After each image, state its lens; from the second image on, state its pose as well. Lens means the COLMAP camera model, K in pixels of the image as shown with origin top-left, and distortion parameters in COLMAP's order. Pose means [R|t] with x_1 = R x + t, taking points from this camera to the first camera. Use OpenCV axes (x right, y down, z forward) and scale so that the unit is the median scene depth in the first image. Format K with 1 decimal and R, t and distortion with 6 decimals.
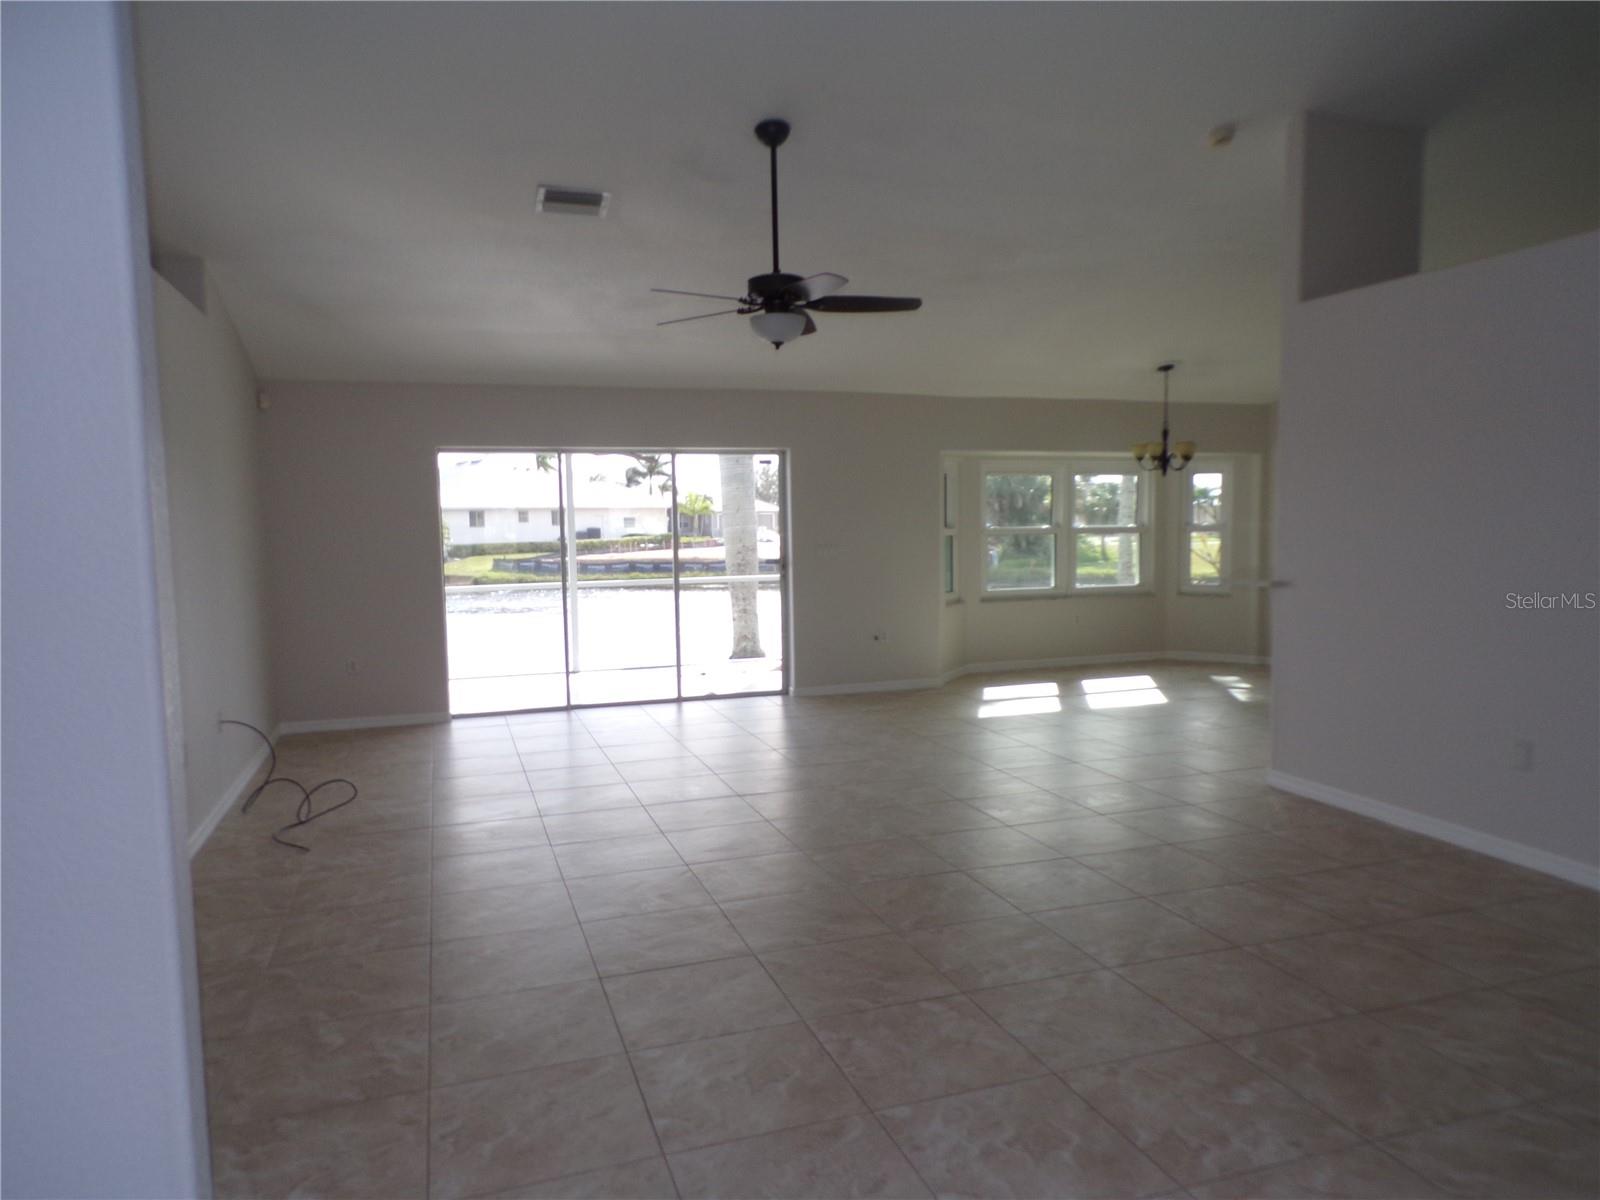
lens RADIAL K [[1078.6, 0, 798.5], [0, 1078.6, 604.7], [0, 0, 1]] dist [0.004221, -0.001504]
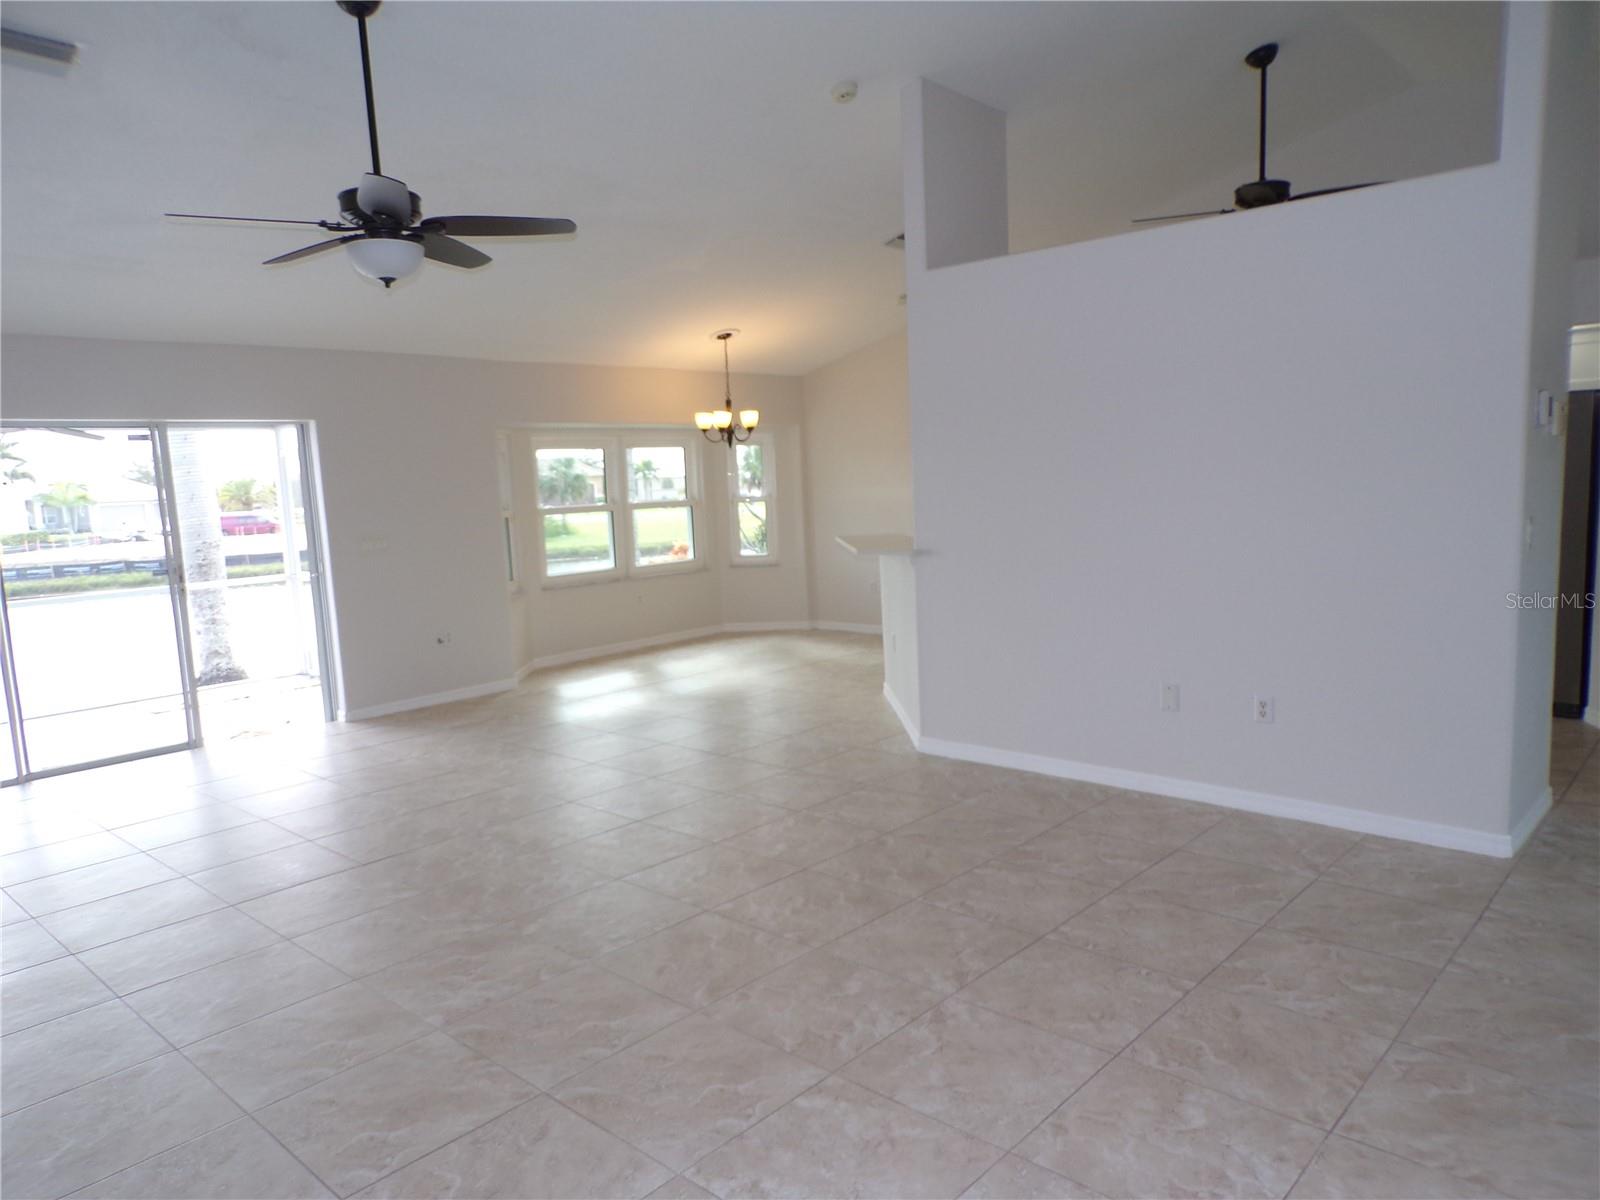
lens RADIAL K [[1091.1, 0, 780.1], [0, 1091.1, 612.0], [0, 0, 1]] dist [0.006799, 0.001301]
pose [[0.883840, -0.085689, 0.459874, -0.087686], [0.073269, 0.996304, 0.044826, -0.011978], [-0.462015, -0.005924, 0.886852, 0.102837]]
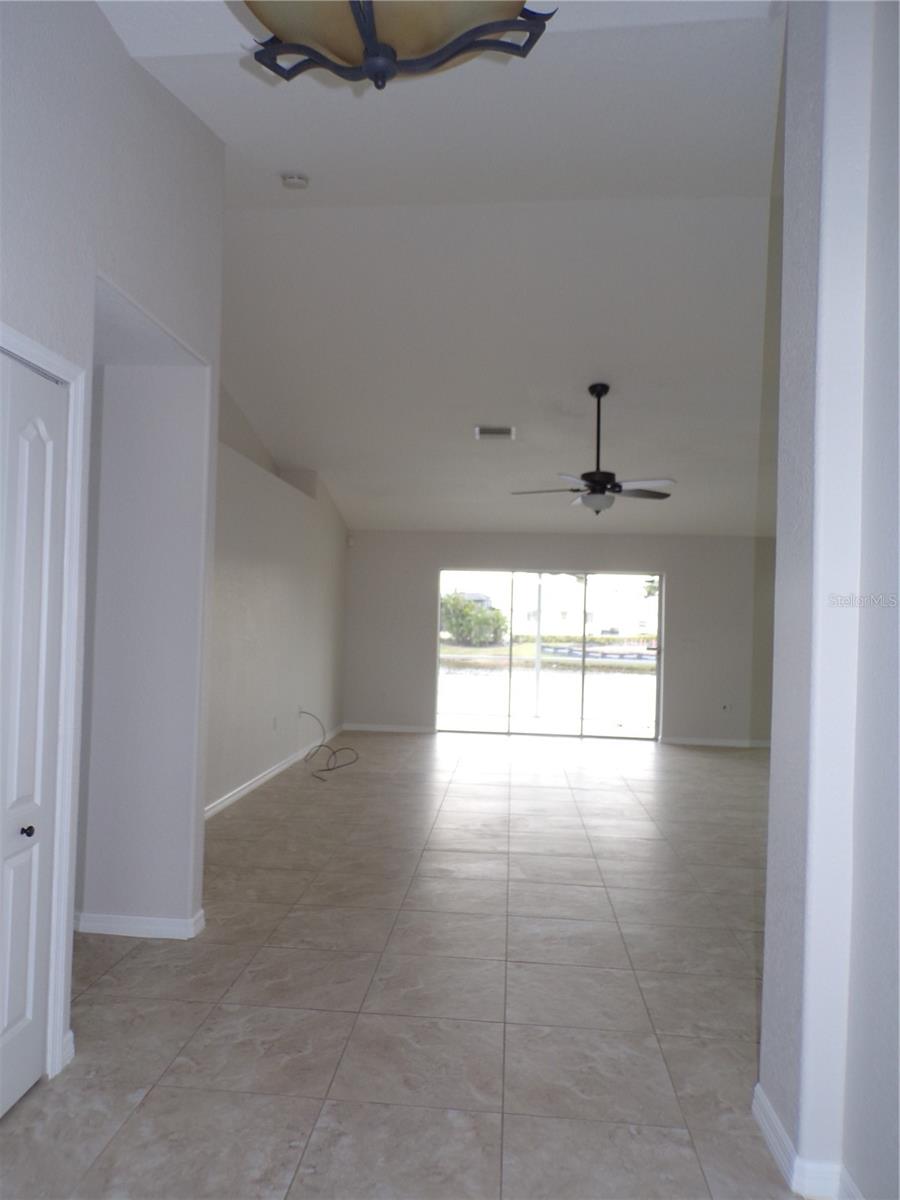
lens RADIAL K [[809.1, 0, 434.9], [0, 809.1, 601.8], [0, 0, 1]] dist [0.009772, 0.000750]
pose [[0.911795, 0.034828, -0.409167, 0.156051], [-0.076425, 0.993381, -0.085751, 0.013315], [0.403472, 0.109458, 0.908421, -0.129441]]
